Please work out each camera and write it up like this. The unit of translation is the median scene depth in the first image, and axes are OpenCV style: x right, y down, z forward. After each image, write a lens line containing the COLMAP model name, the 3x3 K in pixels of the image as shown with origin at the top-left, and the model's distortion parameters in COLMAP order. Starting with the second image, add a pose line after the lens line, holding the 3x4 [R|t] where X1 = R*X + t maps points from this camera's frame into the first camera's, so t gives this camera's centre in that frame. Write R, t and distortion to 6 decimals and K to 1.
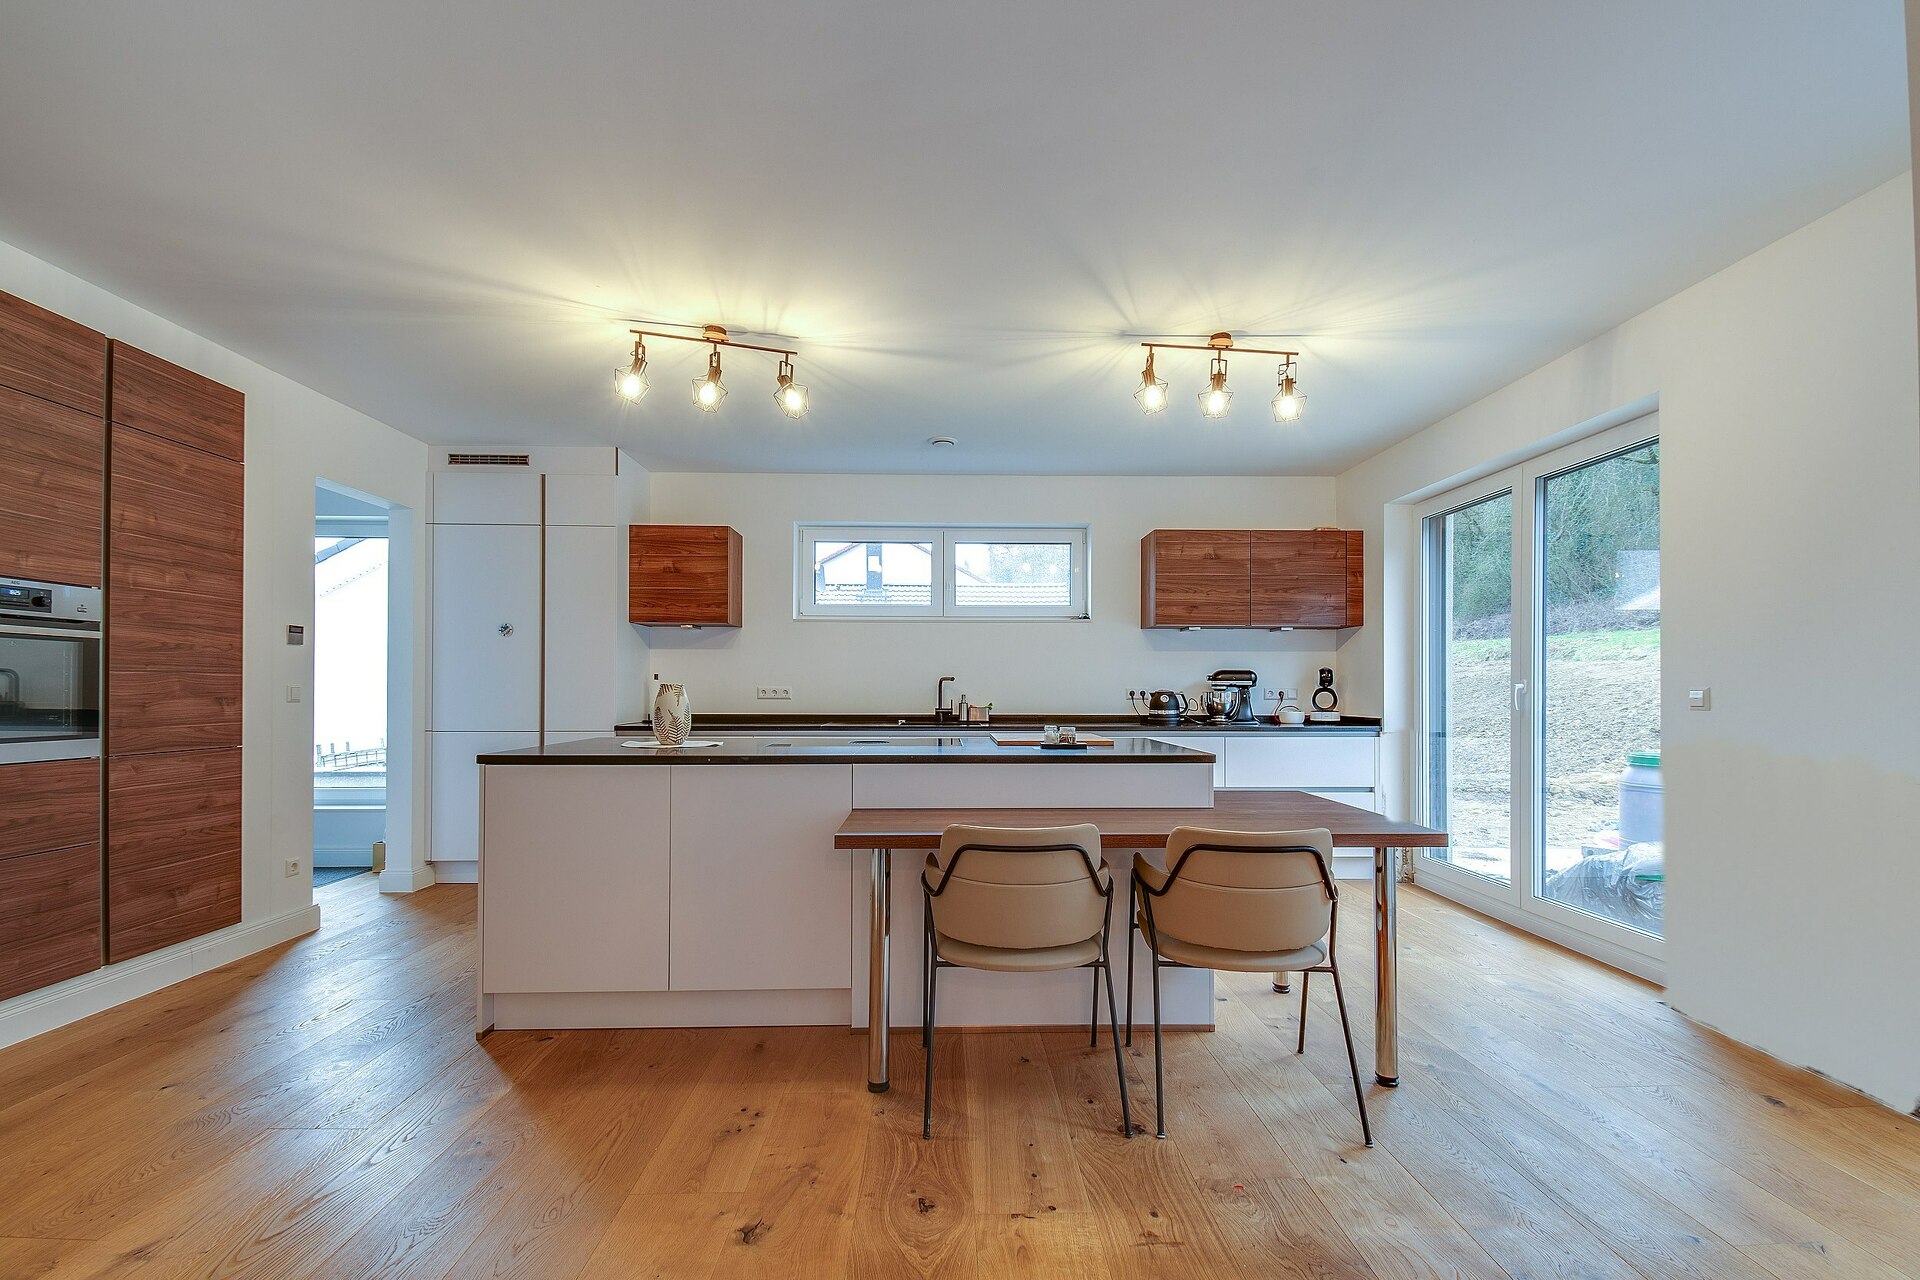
lens RADIAL K [[856.7, 0, 964.8], [0, 856.7, 688.6], [0, 0, 1]] dist [0.001246, -0.007563]
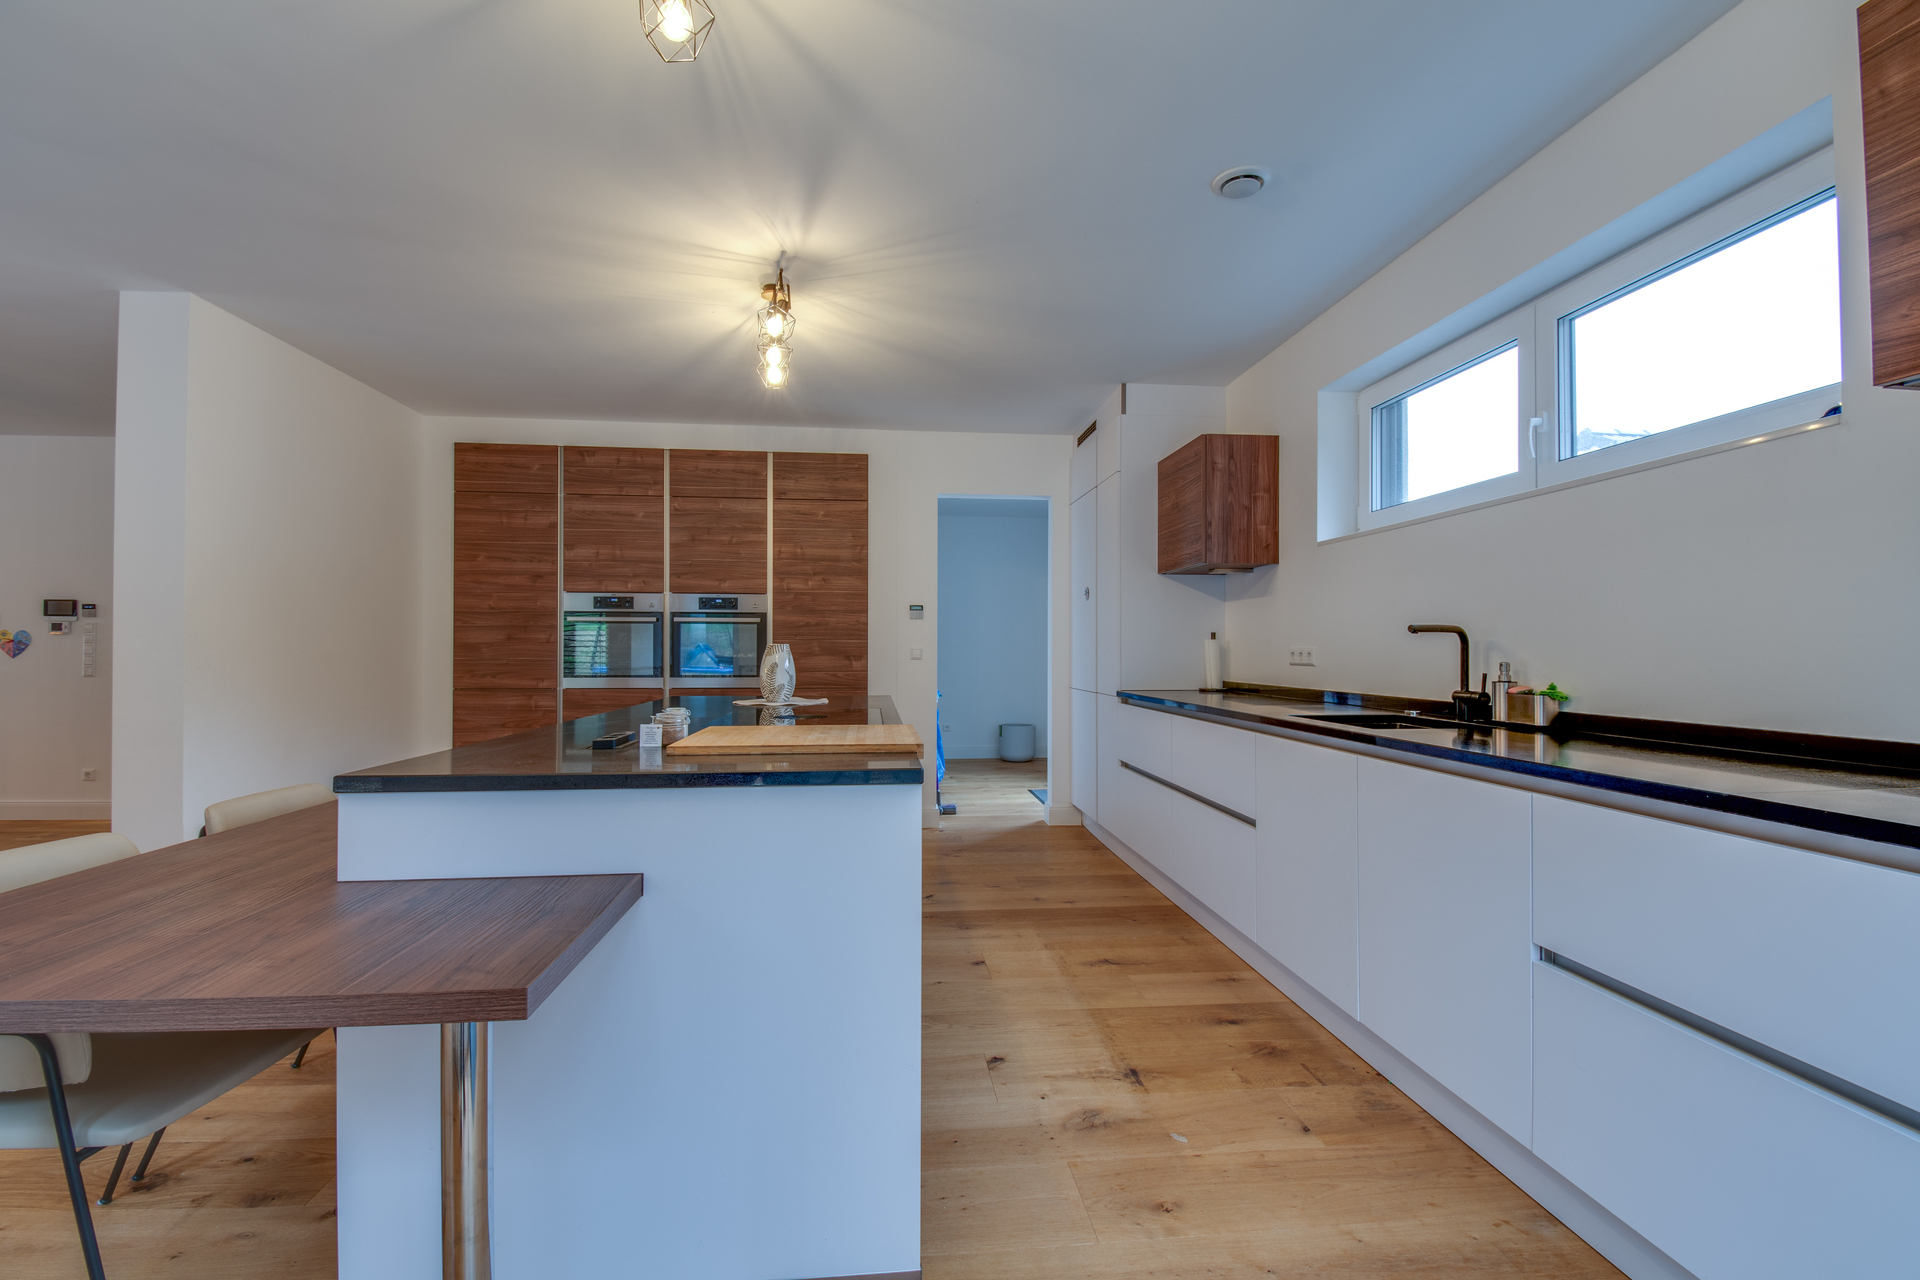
lens RADIAL K [[819.1, 0, 960.0], [0, 819.1, 640.0], [0, 0, 1]] dist [0.001137, -0.000083]
pose [[0.081474, -0.014241, -0.996574, 0.626957], [-0.001794, 0.999894, -0.014435, 0.003307], [0.996674, 0.002964, 0.081440, 1.075978]]
